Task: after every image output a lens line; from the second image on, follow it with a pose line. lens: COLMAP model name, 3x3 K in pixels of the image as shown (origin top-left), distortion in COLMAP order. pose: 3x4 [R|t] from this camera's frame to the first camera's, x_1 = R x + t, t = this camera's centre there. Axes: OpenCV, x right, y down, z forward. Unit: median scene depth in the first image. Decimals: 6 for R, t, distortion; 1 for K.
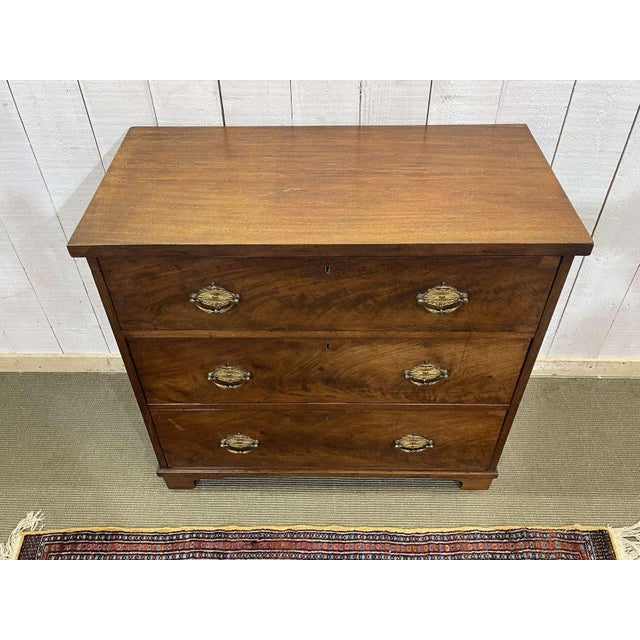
lens RADIAL K [[573.1, 0, 316.5], [0, 573.1, 318.8], [0, 0, 1]] dist [0.031009, 0.005707]
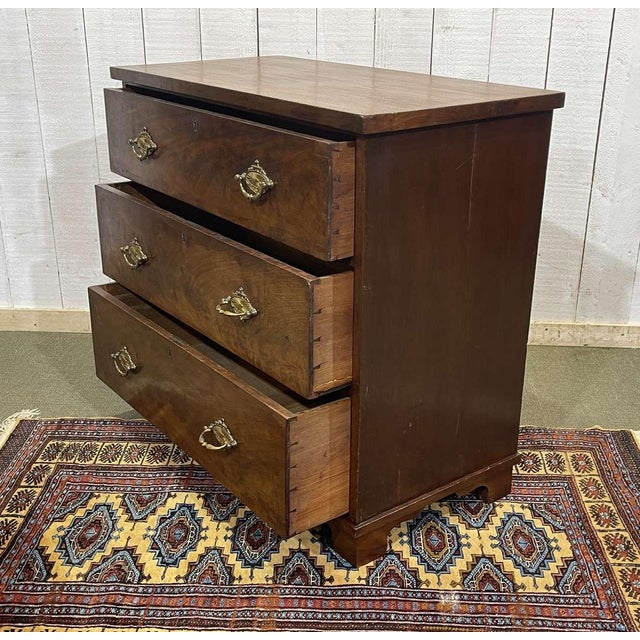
lens RADIAL K [[844.1, 0, 323.3], [0, 844.1, 316.6], [0, 0, 1]] dist [0.042664, 0.000000]
pose [[0.999308, 0.031543, -0.019732, 0.022868], [-0.036498, 0.934077, -0.355202, 0.792888], [0.007227, 0.355676, 0.934581, -0.423764]]
